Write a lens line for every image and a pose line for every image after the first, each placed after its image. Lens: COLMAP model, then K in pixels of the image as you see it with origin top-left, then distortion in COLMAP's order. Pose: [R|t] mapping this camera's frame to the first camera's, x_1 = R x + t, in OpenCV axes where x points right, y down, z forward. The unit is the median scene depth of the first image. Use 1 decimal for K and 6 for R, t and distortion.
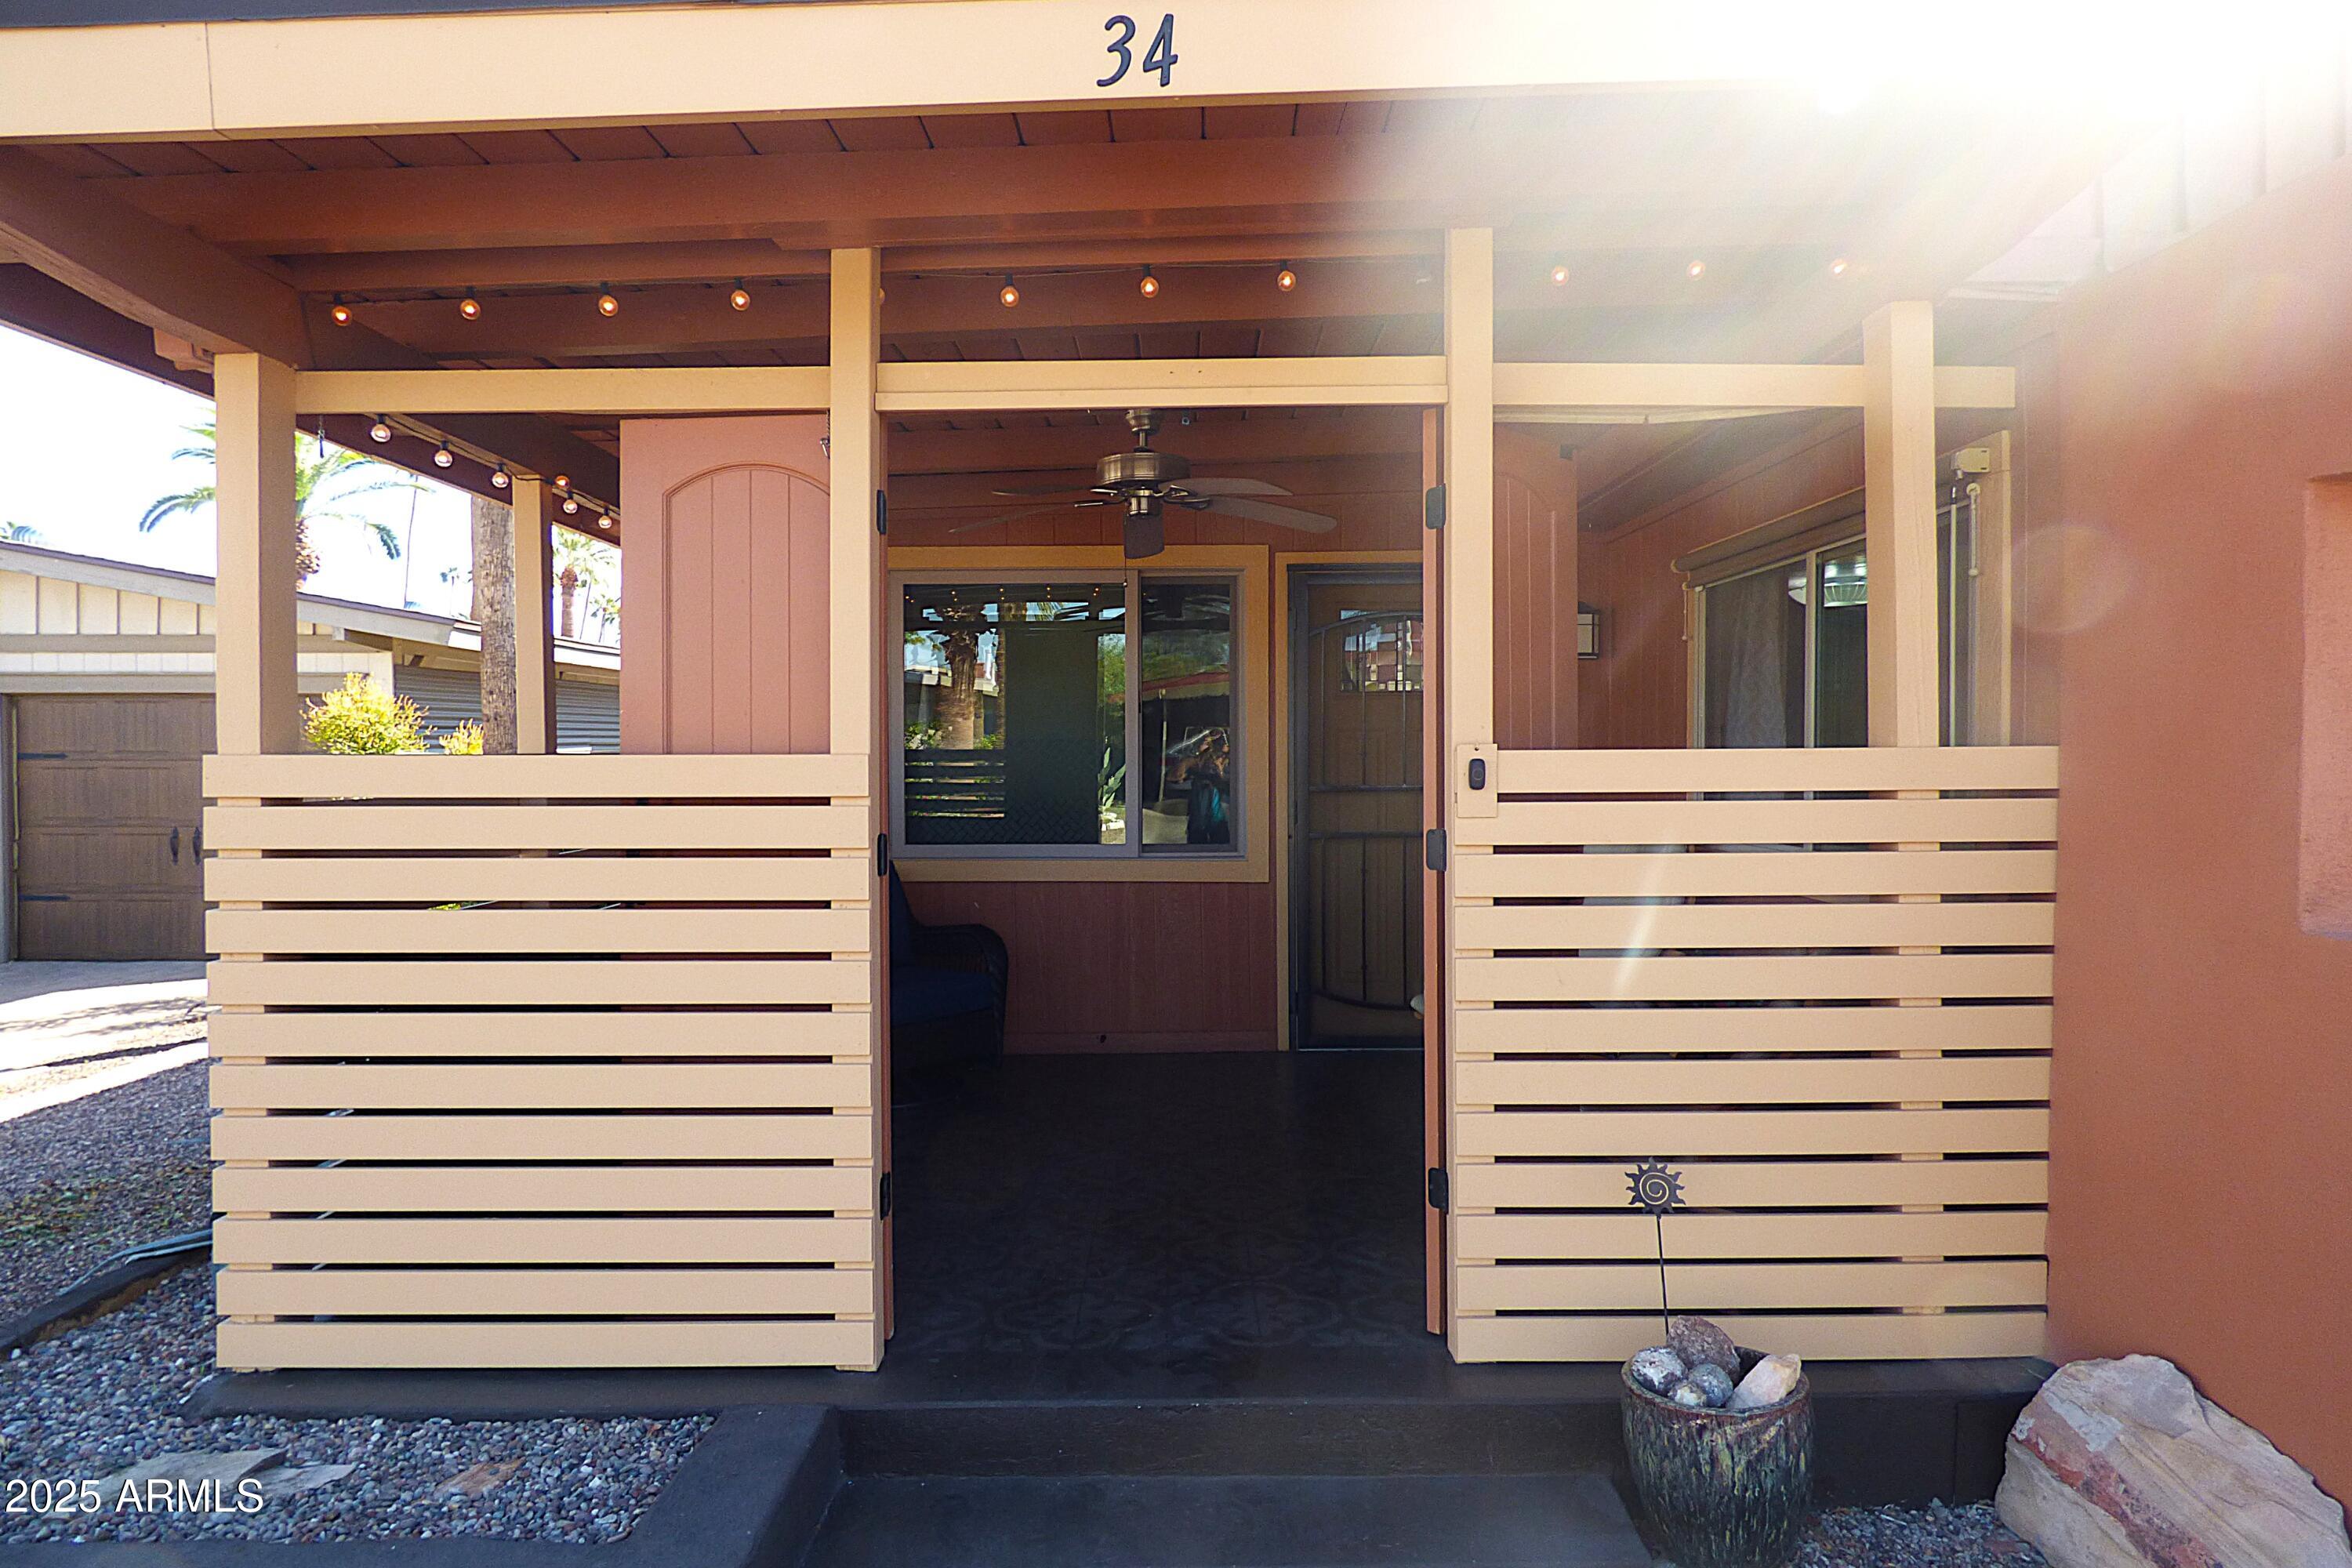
lens RADIAL K [[1485.5, 0, 1170.8], [0, 1485.5, 777.6], [0, 0, 1]] dist [-0.005489, 0.000746]
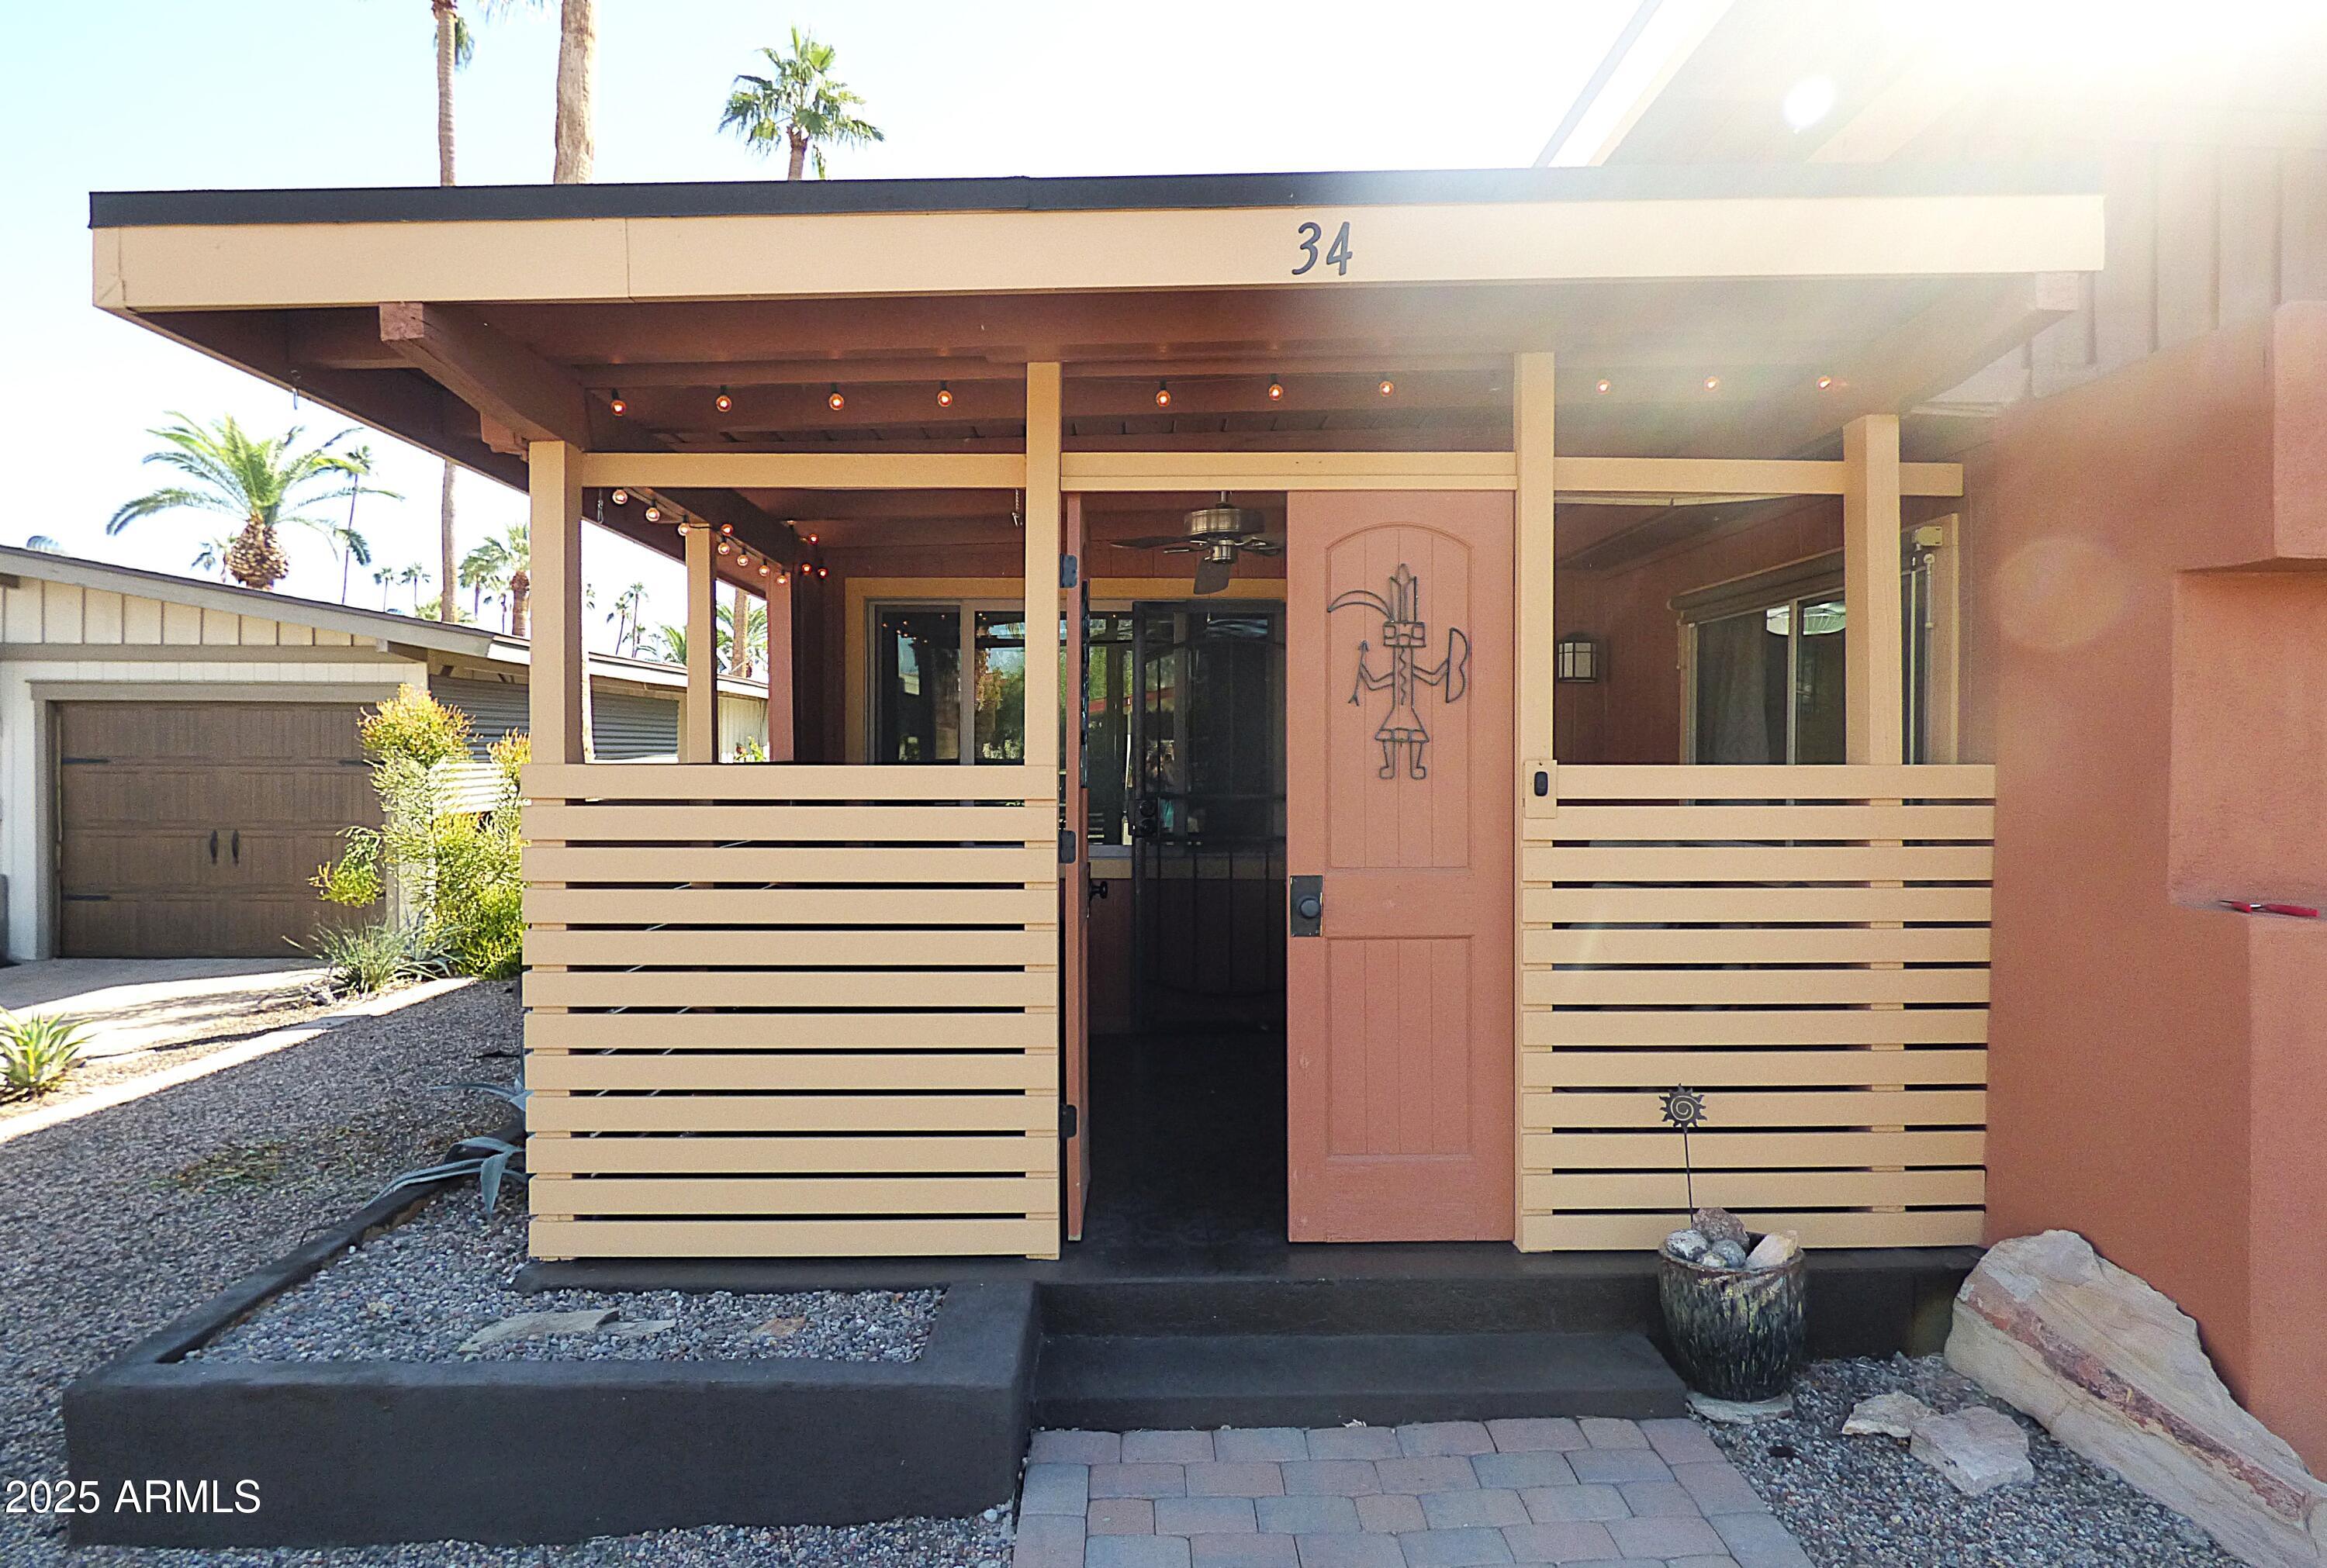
lens RADIAL K [[1469.6, 0, 1166.1], [0, 1469.6, 781.8], [0, 0, 1]] dist [-0.005489, 0.000746]
pose [[0.999792, 0.005148, 0.019724, -0.135916], [-0.005077, 0.999980, -0.003671, 0.001814], [-0.019743, 0.003570, 0.999799, -0.241608]]
